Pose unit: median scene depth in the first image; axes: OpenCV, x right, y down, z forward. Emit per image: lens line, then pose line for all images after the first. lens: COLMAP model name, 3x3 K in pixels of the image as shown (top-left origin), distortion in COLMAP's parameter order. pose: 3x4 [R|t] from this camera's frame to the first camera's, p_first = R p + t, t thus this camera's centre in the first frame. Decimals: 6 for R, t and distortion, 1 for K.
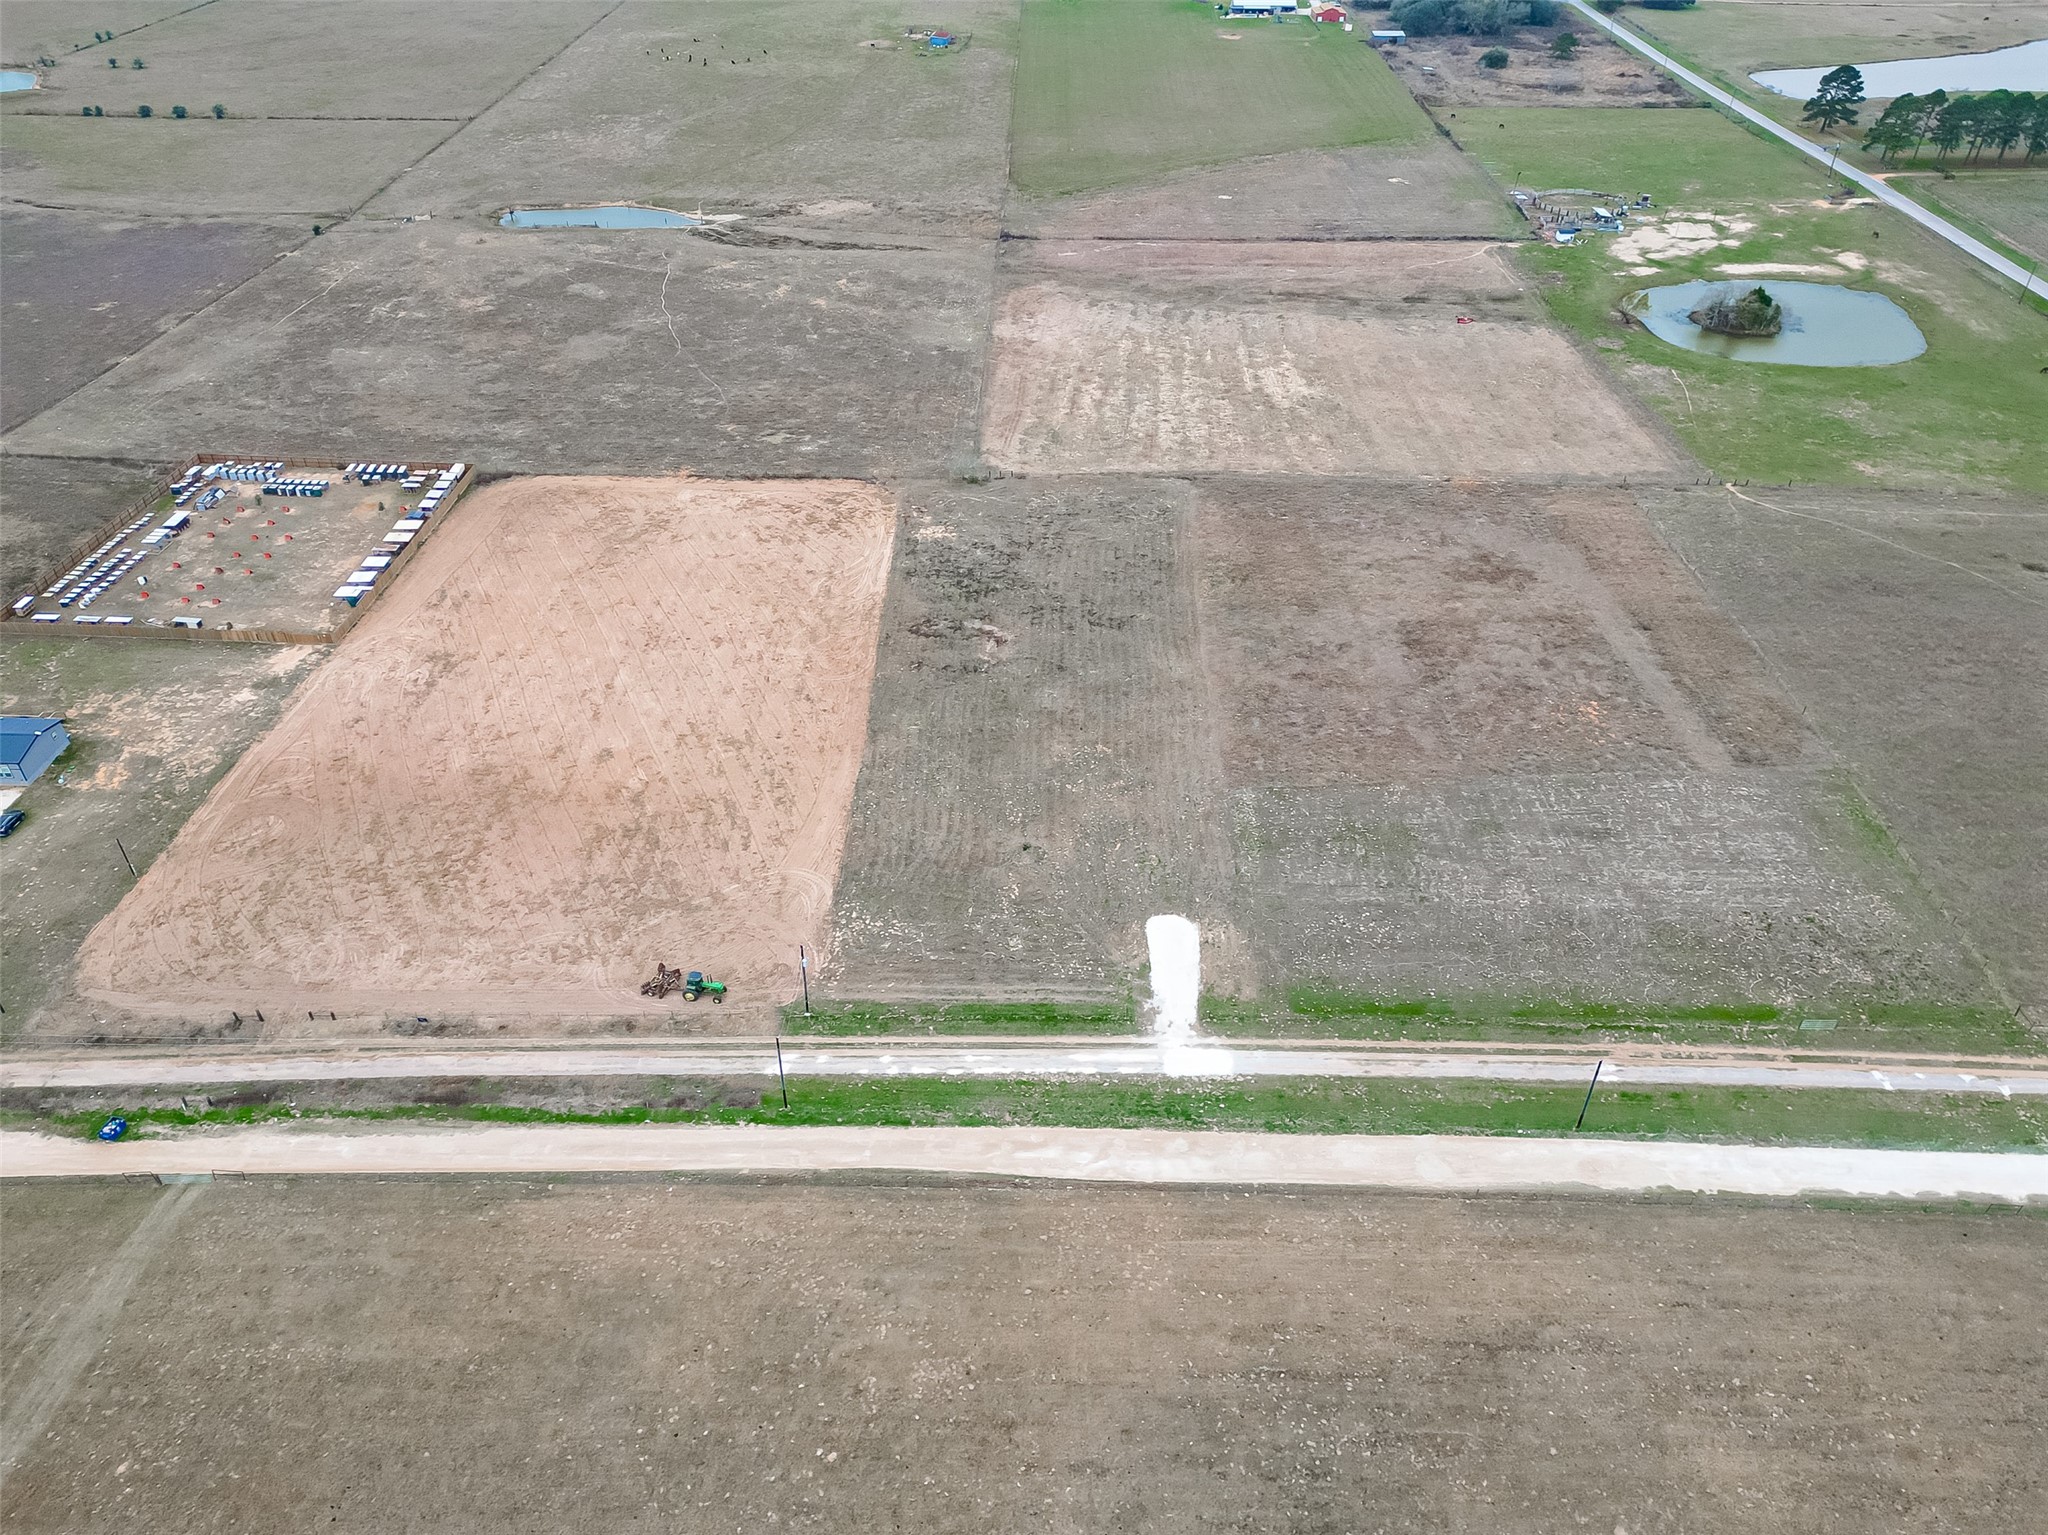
lens RADIAL K [[1425.5, 0, 1024.0], [0, 1425.5, 767.5], [0, 0, 1]] dist [0.081872, -0.079410]
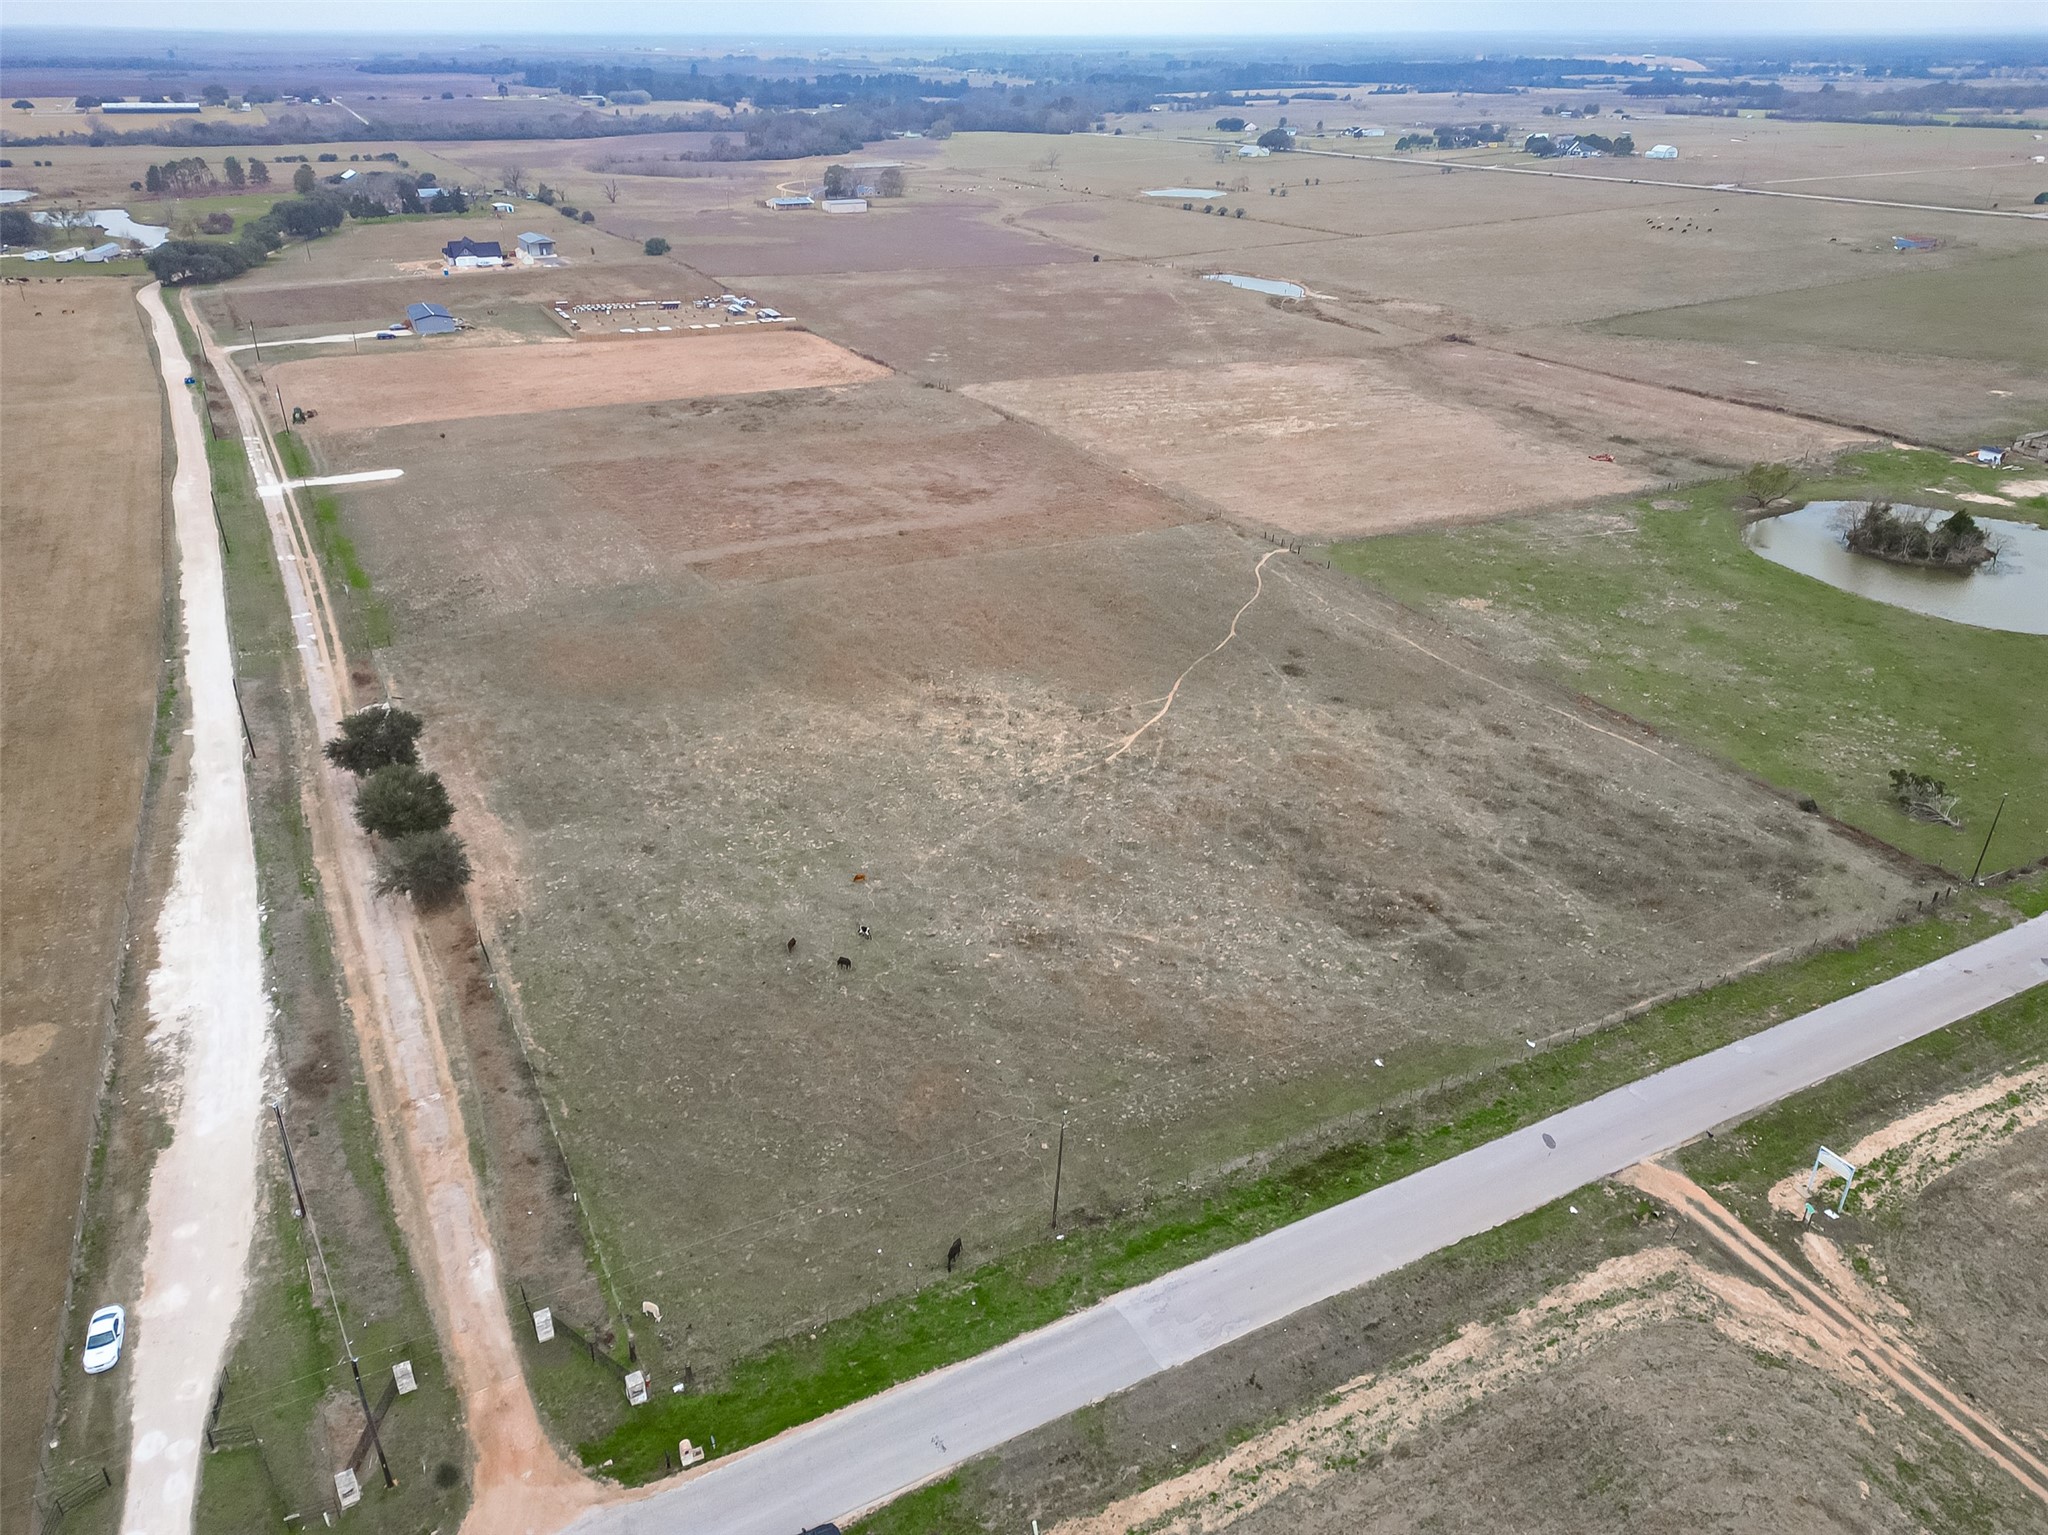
lens RADIAL K [[1422.3, 0, 1024.0], [0, 1422.3, 767.5], [0, 0, 1]] dist [0.084672, -0.080157]
pose [[0.488089, 0.392242, -0.779689, 1.325785], [-0.514088, 0.851118, 0.106354, -0.103340], [0.705324, 0.348918, 0.617069, 0.445444]]
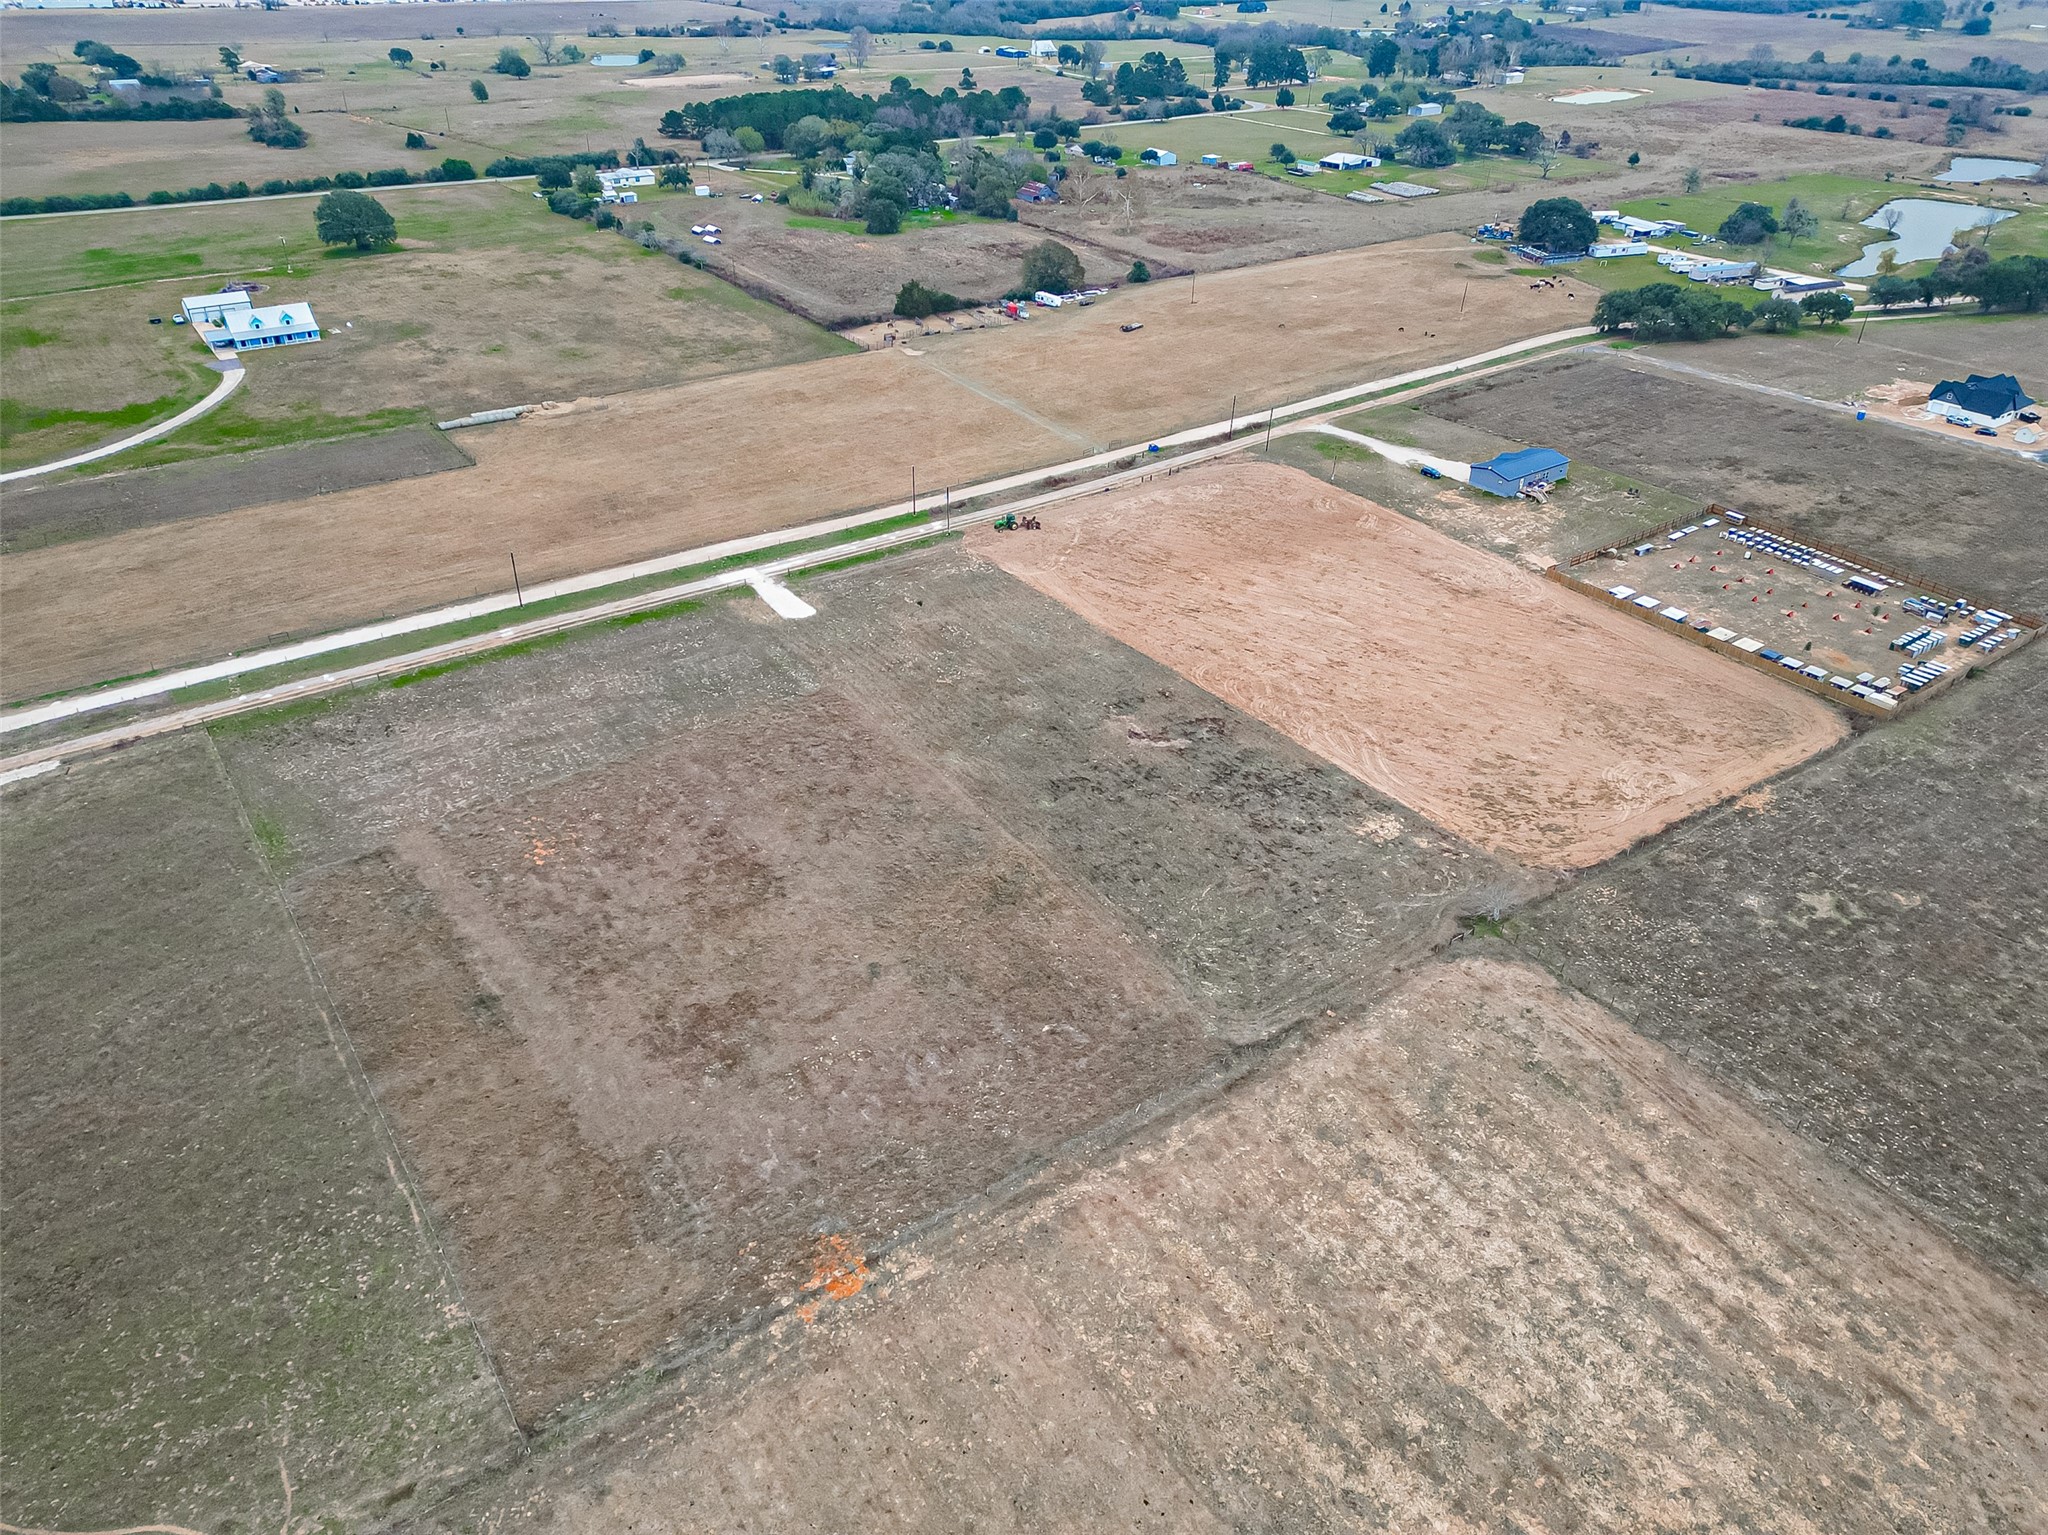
lens RADIAL K [[1422.3, 0, 1024.0], [0, 1422.3, 767.5], [0, 0, 1]] dist [0.084672, -0.080157]
pose [[-0.800243, 0.305902, -0.515786, 0.528642], [-0.366842, 0.430682, 0.824585, -0.815713], [0.474381, 0.849080, -0.232432, 1.150671]]
